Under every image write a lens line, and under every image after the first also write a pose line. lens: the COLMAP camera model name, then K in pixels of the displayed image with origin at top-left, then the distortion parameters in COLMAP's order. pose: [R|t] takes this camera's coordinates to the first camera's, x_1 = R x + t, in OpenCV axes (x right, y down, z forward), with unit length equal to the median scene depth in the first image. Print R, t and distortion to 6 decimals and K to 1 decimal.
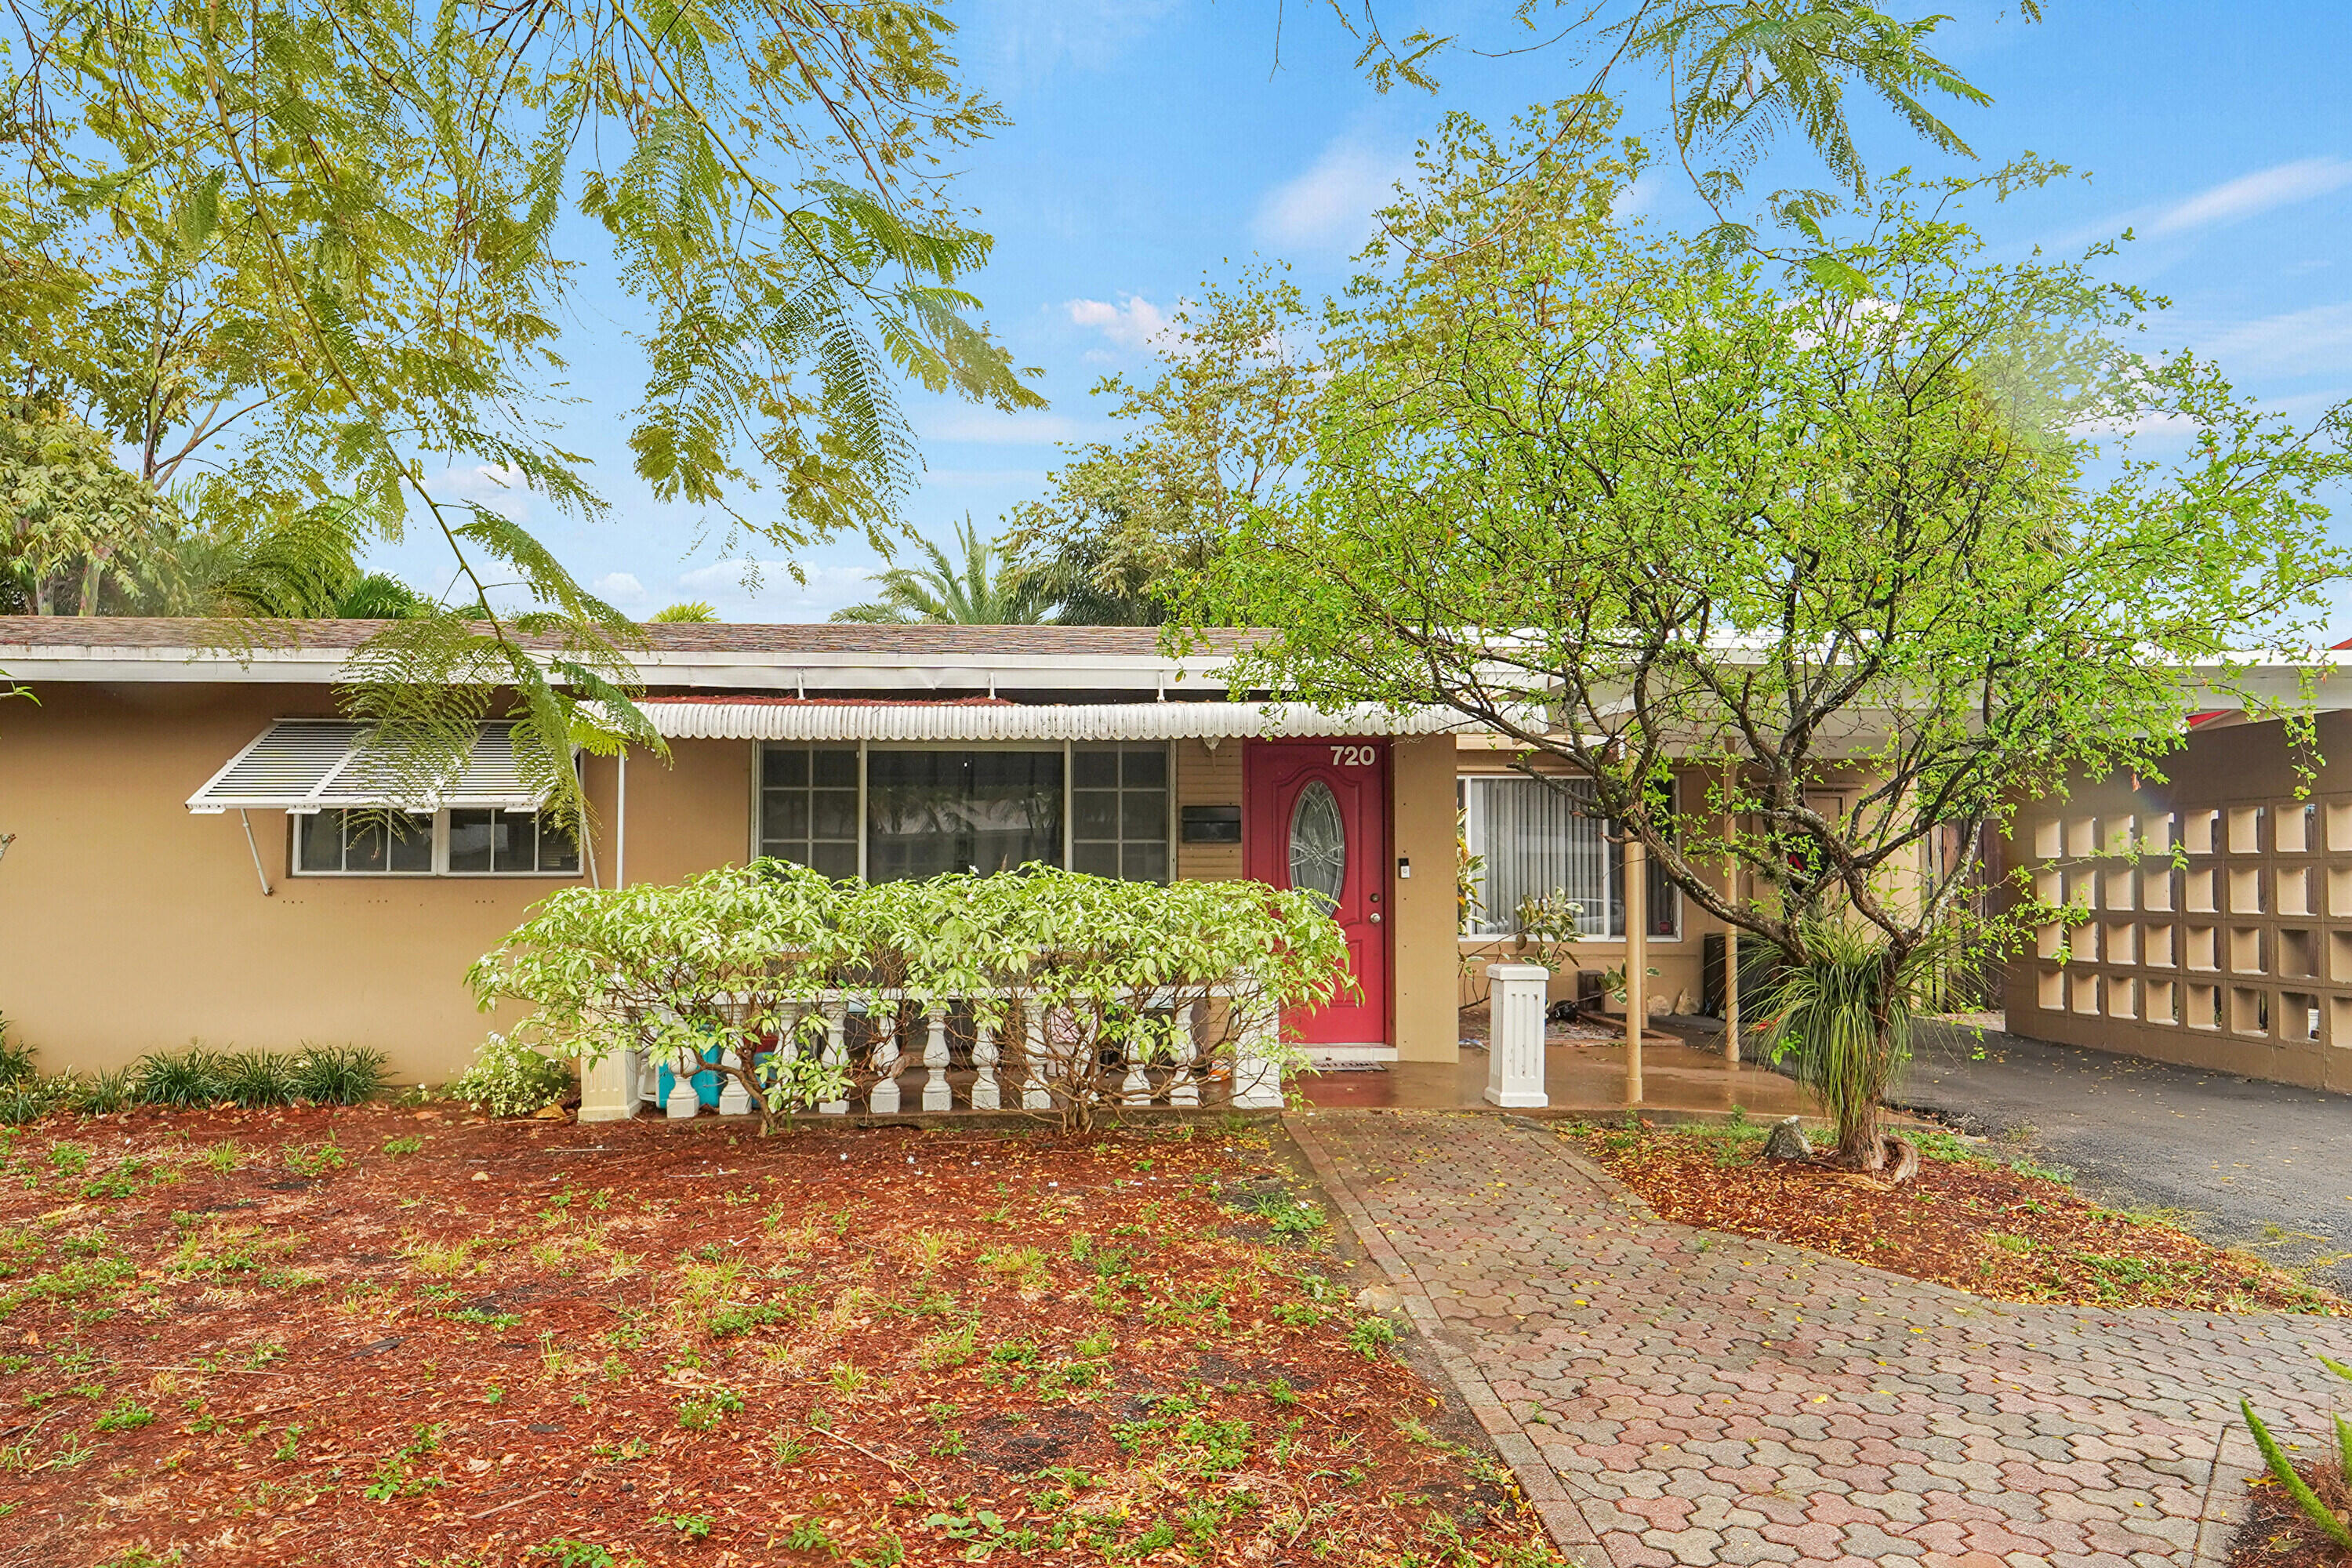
lens RADIAL K [[1828.0, 0, 1176.0], [0, 1828.0, 784.0], [0, 0, 1]] dist [0.012813, 0.002576]
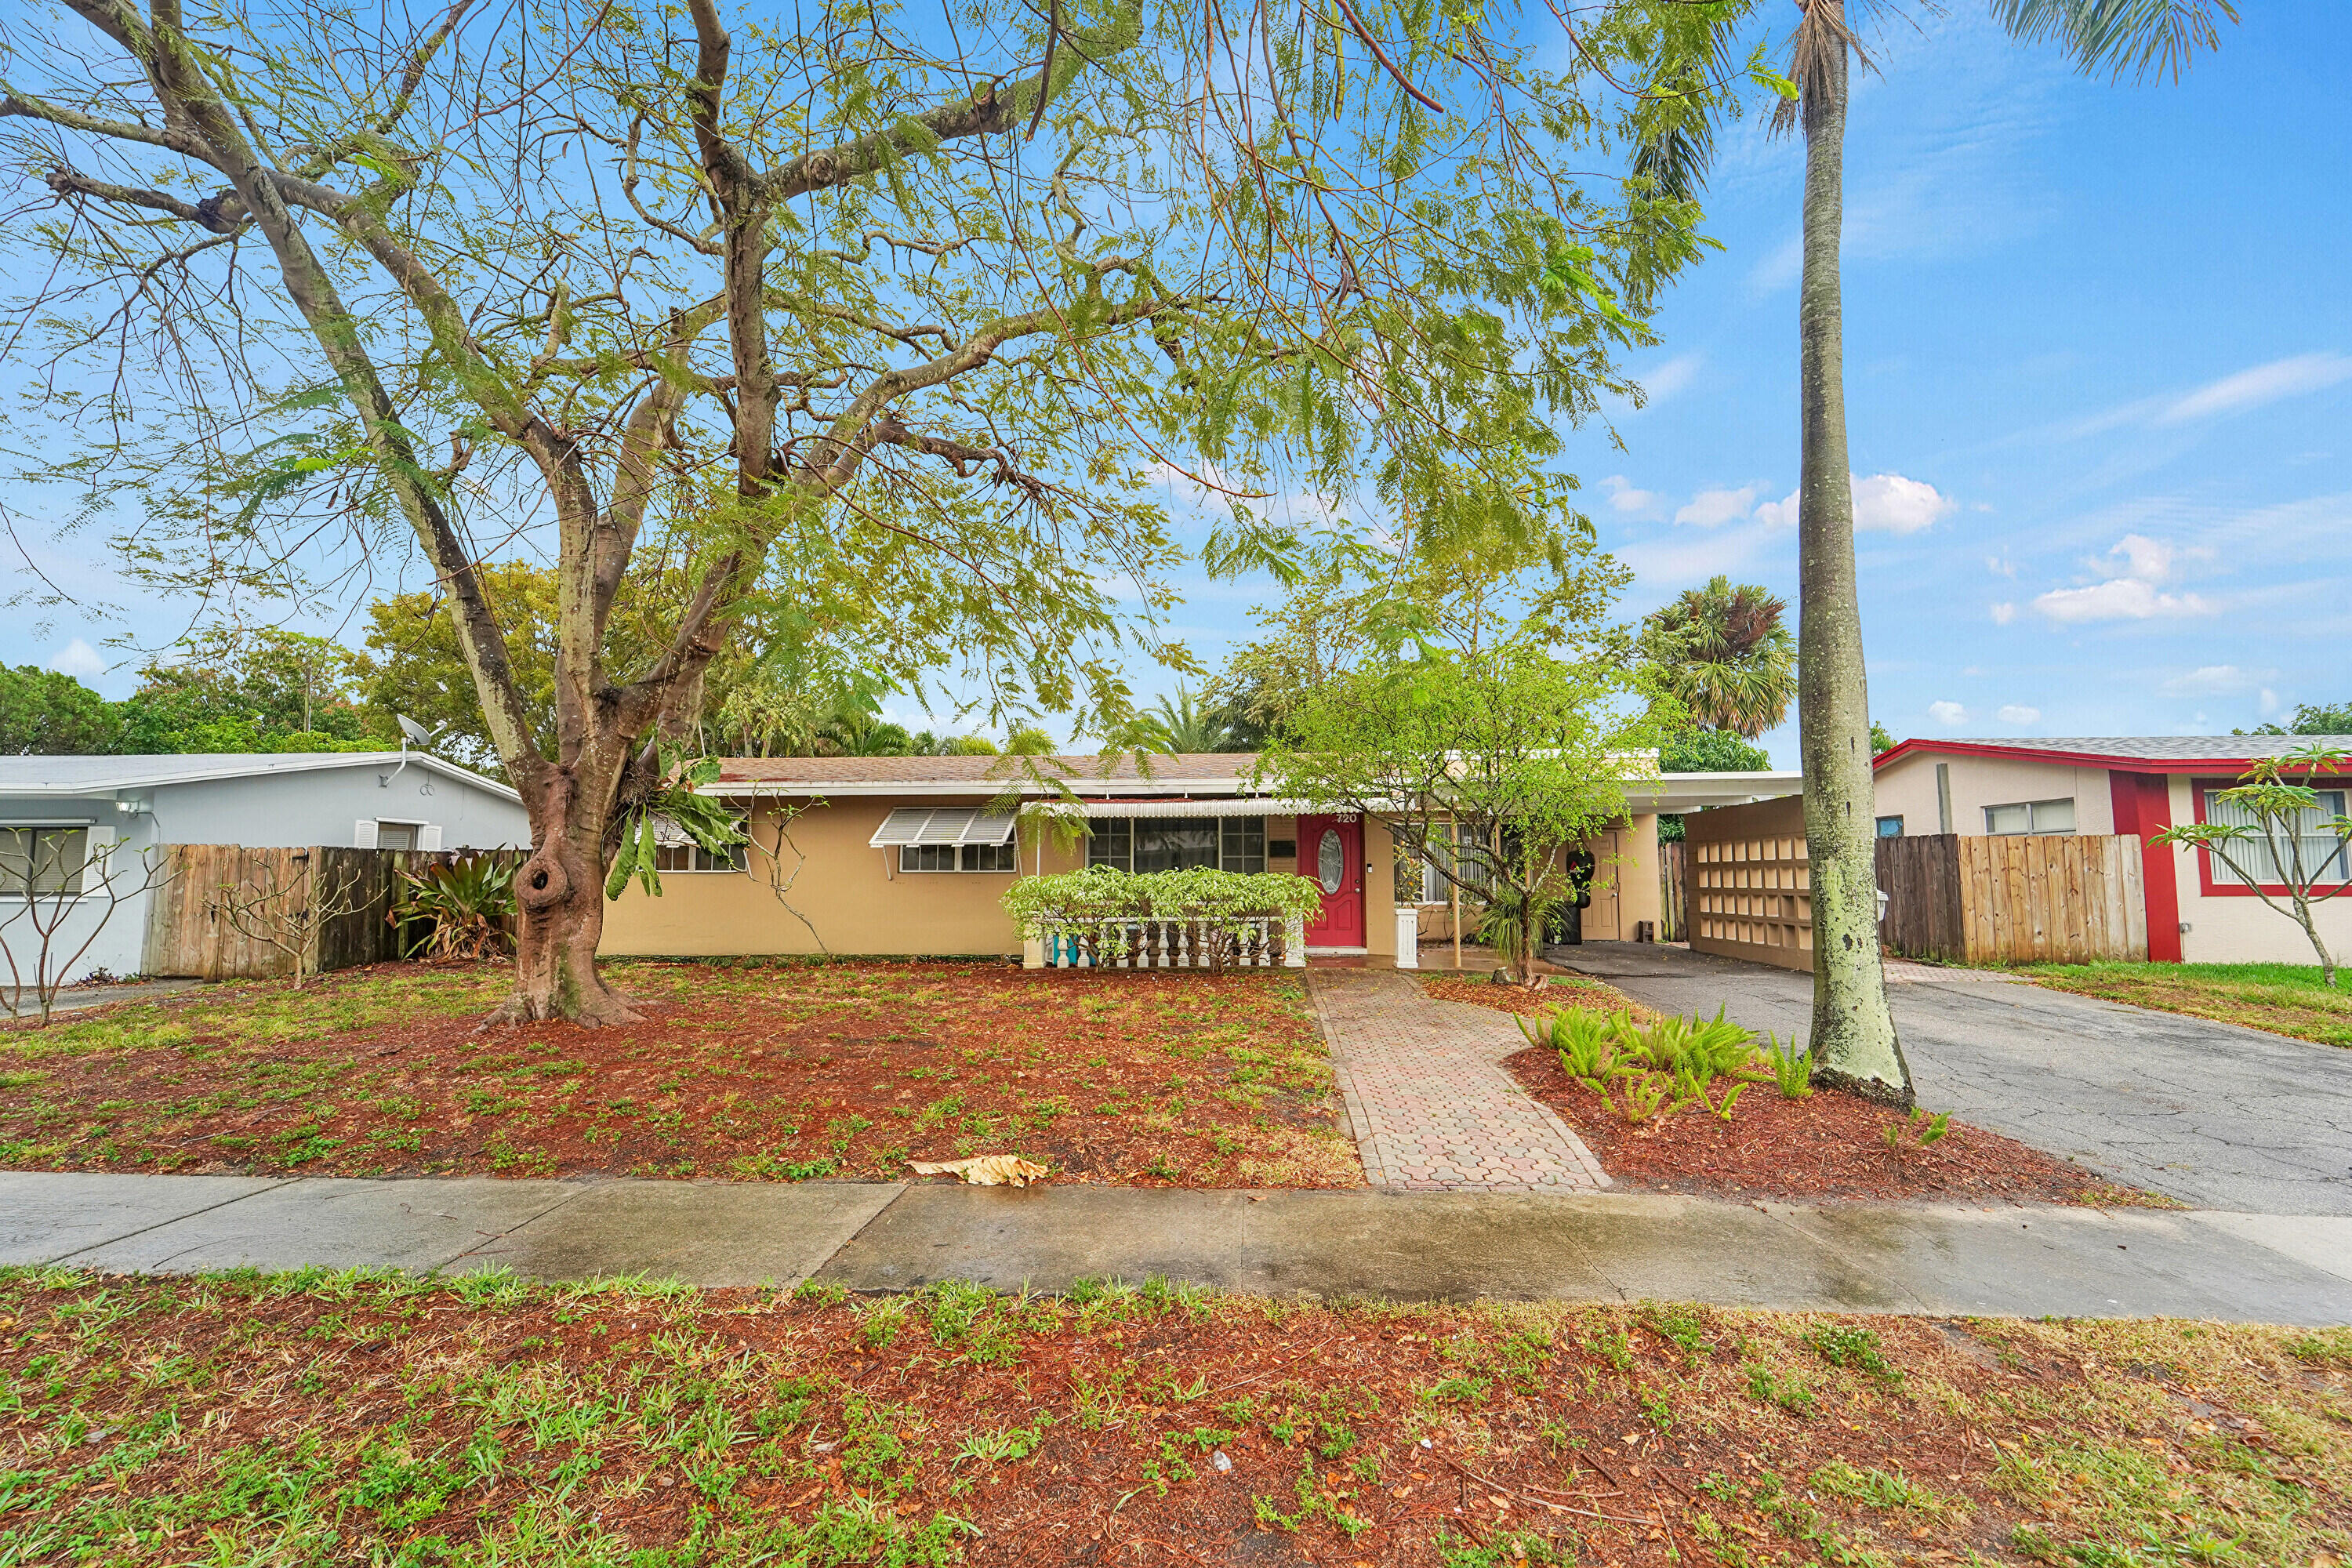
lens RADIAL K [[1017.0, 0, 1168.2], [0, 1017.0, 788.9], [0, 0, 1]] dist [0.001350, 0.000717]
pose [[0.991874, -0.011247, -0.126726, 0.049508], [0.006975, 0.999394, -0.034103, -0.013618], [0.127033, 0.032942, 0.991351, -0.351509]]
